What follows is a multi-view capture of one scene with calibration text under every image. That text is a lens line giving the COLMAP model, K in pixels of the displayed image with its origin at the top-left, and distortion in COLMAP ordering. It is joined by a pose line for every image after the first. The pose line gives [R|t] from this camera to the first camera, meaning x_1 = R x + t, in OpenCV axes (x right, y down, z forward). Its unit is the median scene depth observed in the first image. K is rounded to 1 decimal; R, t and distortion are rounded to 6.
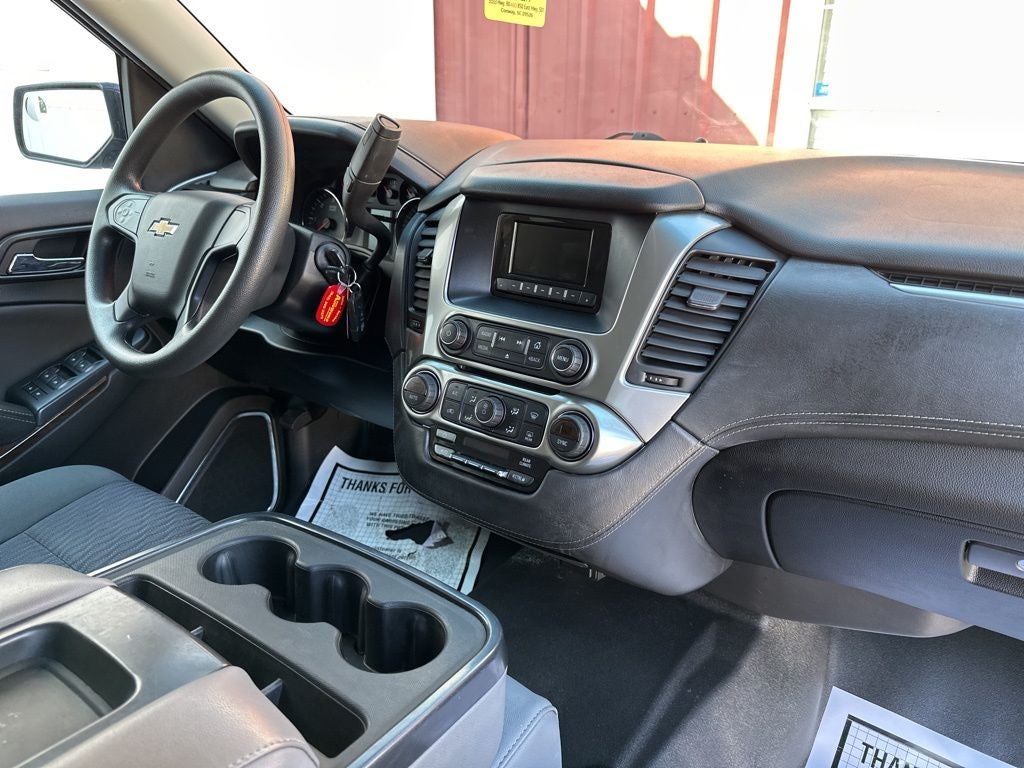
lens RADIAL K [[705.0, 0, 512.5], [0, 705.0, 383.9], [0, 0, 1]] dist [0.023153, -0.002422]
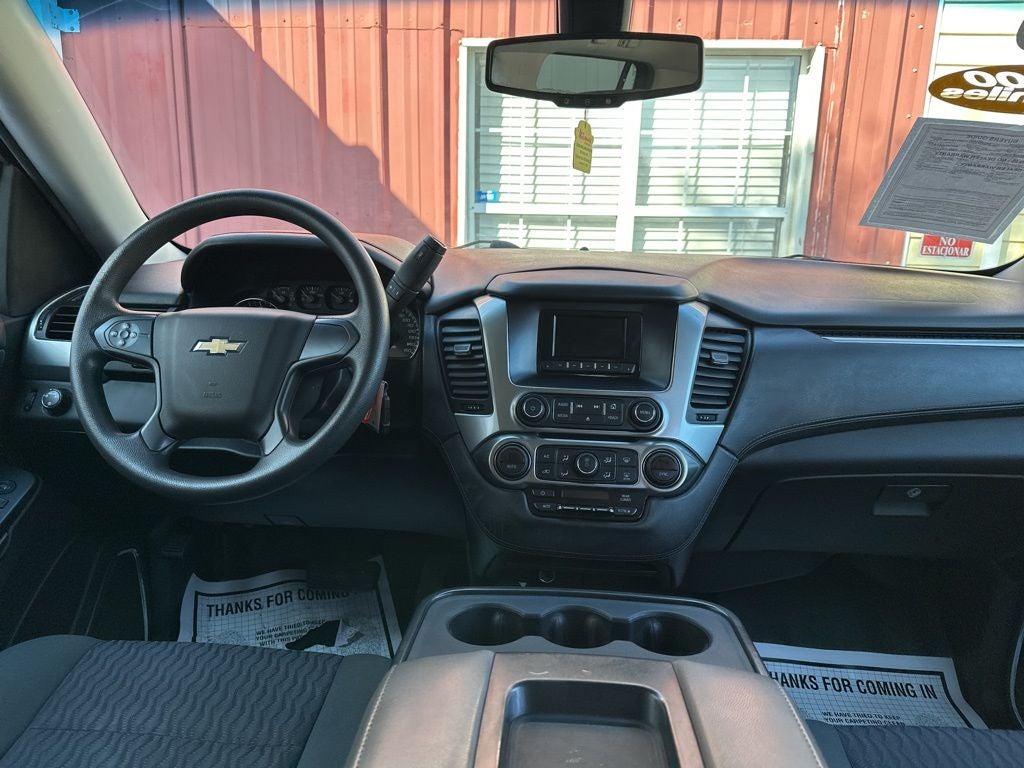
lens RADIAL K [[705.0, 0, 513.5], [0, 705.0, 380.0], [0, 0, 1]] dist [0.023153, -0.002422]
pose [[0.859583, -0.111762, 0.498624, -0.681378], [0.171277, 0.982358, -0.075078, -0.033269], [-0.481437, 0.149939, 0.863561, -0.036891]]
